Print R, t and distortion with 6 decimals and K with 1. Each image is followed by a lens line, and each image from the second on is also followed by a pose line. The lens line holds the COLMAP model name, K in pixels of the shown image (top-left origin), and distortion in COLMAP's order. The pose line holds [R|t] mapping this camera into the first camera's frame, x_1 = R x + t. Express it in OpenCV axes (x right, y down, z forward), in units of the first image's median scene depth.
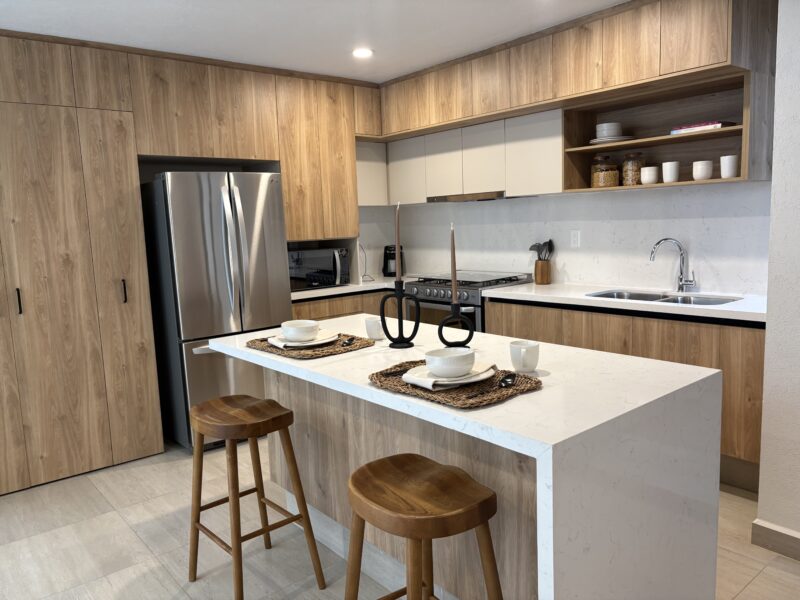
lens RADIAL K [[605.5, 0, 399.8], [0, 605.5, 303.6], [0, 0, 1]] dist [0.040321, -0.024124]
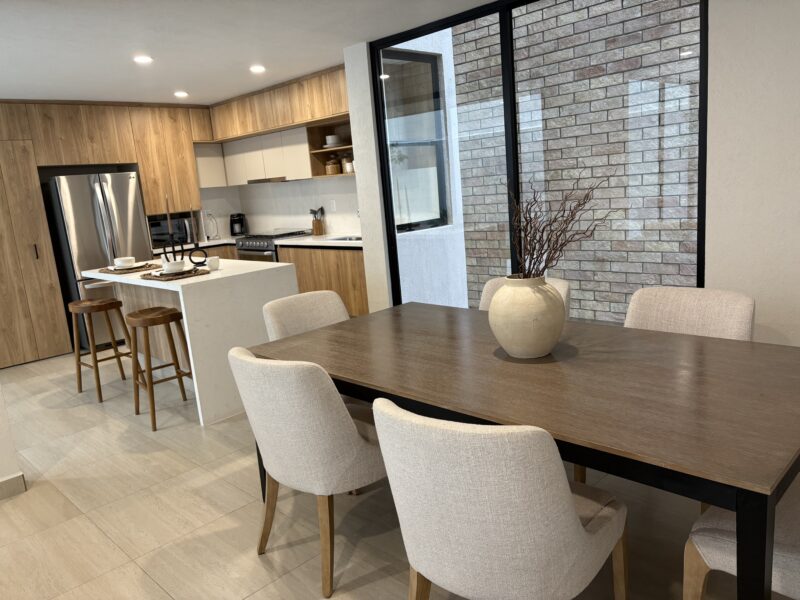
lens RADIAL K [[605.5, 0, 400.4], [0, 605.5, 297.7], [0, 0, 1]] dist [0.040321, -0.024124]
pose [[0.995458, -0.060237, 0.073717, 0.338575], [0.056464, 0.997037, 0.052240, 0.062773], [-0.076646, -0.047840, 0.995910, -0.617302]]
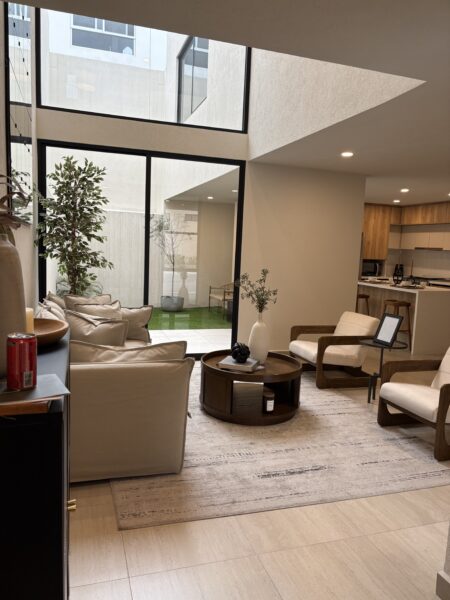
lens RADIAL K [[454.1, 0, 223.6], [0, 454.1, 297.5], [0, 0, 1]] dist [0.040321, -0.024124]
pose [[0.920996, 0.120074, -0.370607, 0.047328], [-0.128685, 0.991684, 0.001503, 0.181446], [0.367705, 0.046307, 0.928789, -1.419250]]
